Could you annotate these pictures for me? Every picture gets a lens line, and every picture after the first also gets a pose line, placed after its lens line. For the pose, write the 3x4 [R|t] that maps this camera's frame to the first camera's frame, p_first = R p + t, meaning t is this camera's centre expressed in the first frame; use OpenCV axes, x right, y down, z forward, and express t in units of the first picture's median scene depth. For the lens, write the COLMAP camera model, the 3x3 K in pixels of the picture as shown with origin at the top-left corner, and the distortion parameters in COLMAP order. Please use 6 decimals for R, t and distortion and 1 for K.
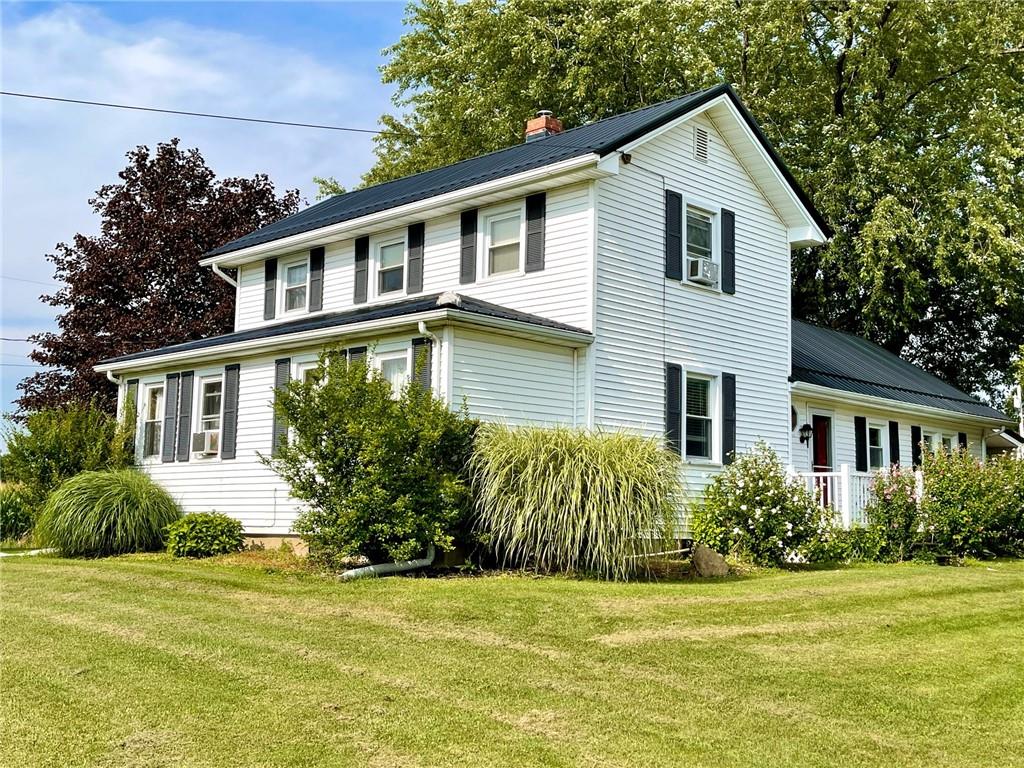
lens RADIAL K [[1160.7, 0, 511.7], [0, 1160.7, 381.5], [0, 0, 1]] dist [0.002535, 0.000000]
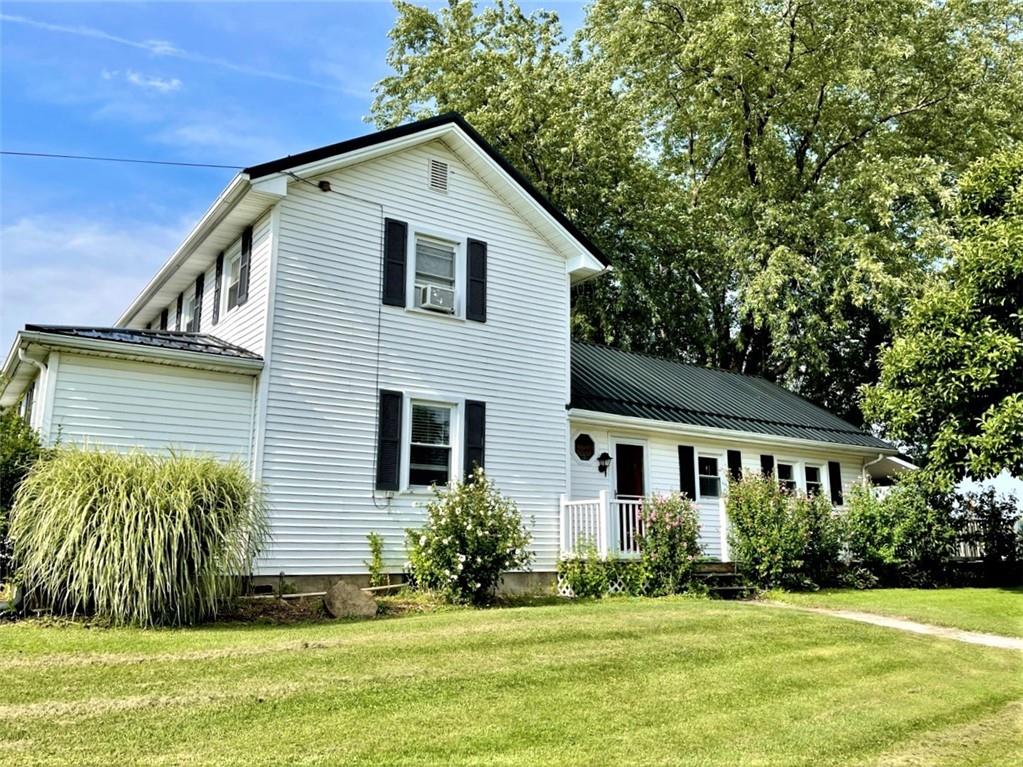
lens RADIAL K [[827.4, 0, 512.1], [0, 827.4, 383.9], [0, 0, 1]] dist [0.022008, 0.001417]
pose [[0.980852, -0.053605, -0.187232, 0.346311], [0.037290, 0.995279, -0.089600, 0.042309], [0.191151, 0.080903, 0.978221, 0.316171]]
